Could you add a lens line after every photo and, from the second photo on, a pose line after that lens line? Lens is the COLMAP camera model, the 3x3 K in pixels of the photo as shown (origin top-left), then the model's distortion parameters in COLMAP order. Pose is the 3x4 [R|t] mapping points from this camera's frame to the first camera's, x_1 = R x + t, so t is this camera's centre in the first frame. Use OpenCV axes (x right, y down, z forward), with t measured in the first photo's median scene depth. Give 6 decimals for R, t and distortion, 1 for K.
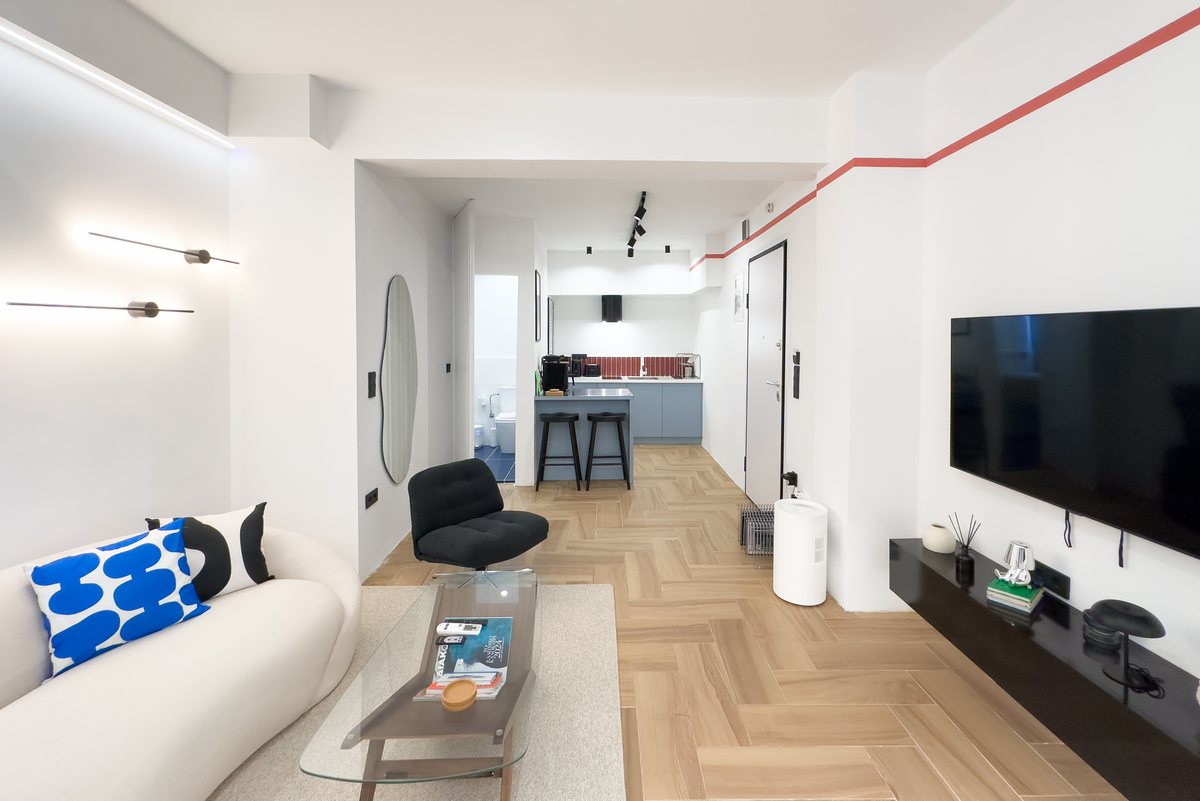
lens RADIAL K [[499.7, 0, 603.0], [0, 499.7, 358.1], [0, 0, 1]] dist [0.001164, 0.000327]
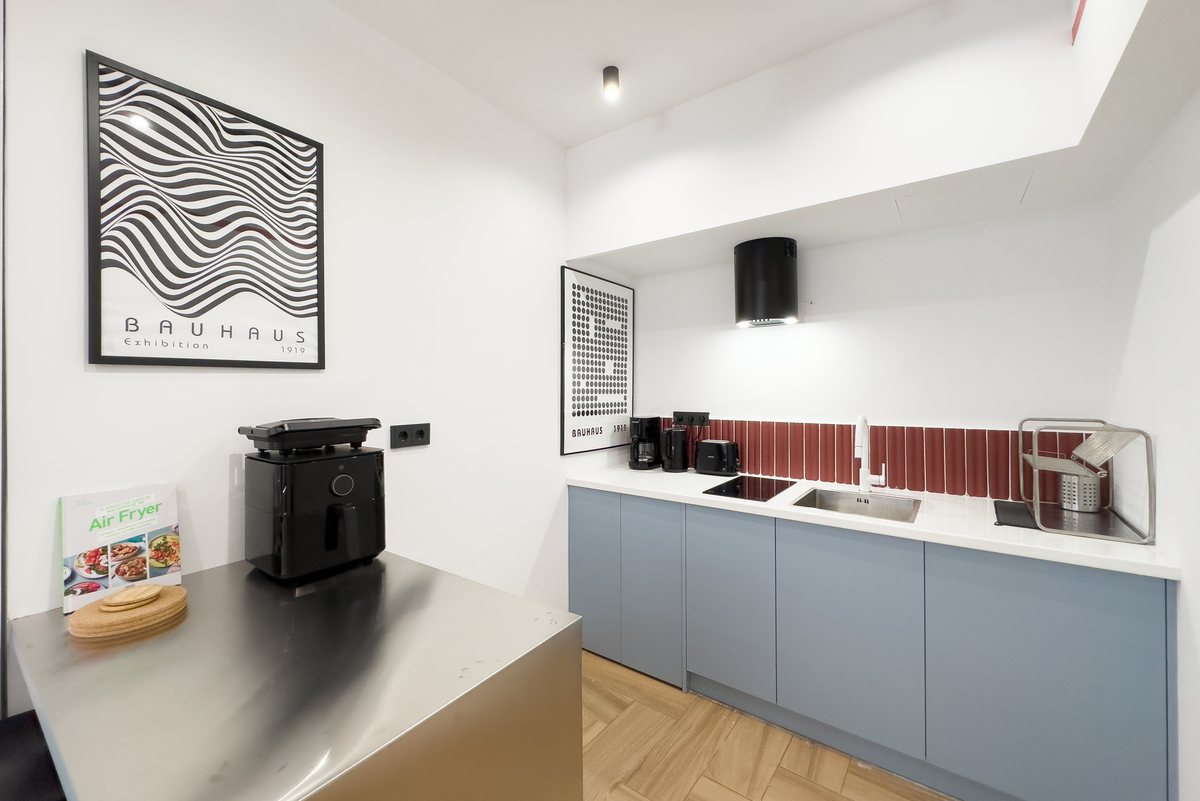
lens RADIAL K [[476.2, 0, 600.5], [0, 476.2, 392.0], [0, 0, 1]] dist [-0.000588, 0.000004]
pose [[0.789489, -0.002617, -0.613759, 0.189665], [-0.016669, 0.999531, -0.025703, -0.019242], [0.613538, 0.030523, 0.789075, 0.989619]]
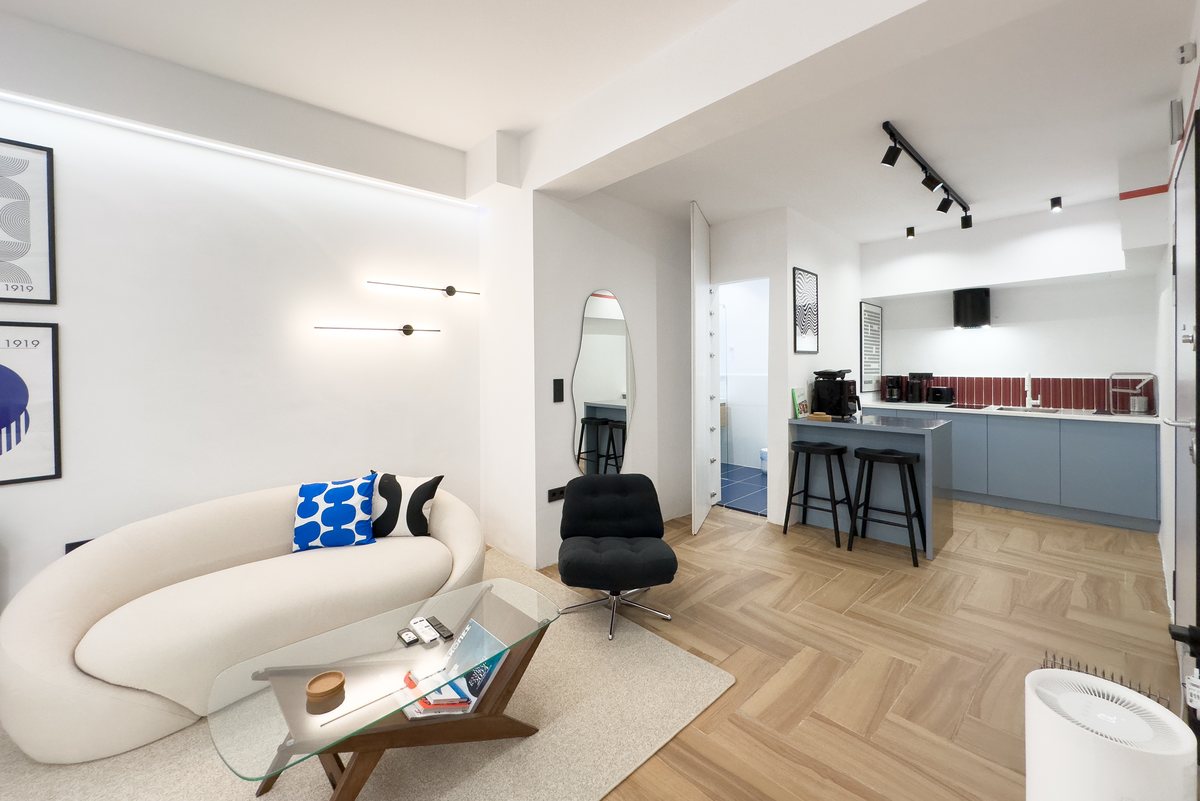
lens RADIAL K [[476.1, 0, 599.9], [0, 476.1, 370.0], [0, 0, 1]] dist [0.000941, 0.000169]
pose [[0.667737, 0.001810, -0.744395, 0.246370], [-0.021824, 0.999615, -0.017146, 0.015998], [0.744077, 0.027694, 0.667519, 0.239193]]
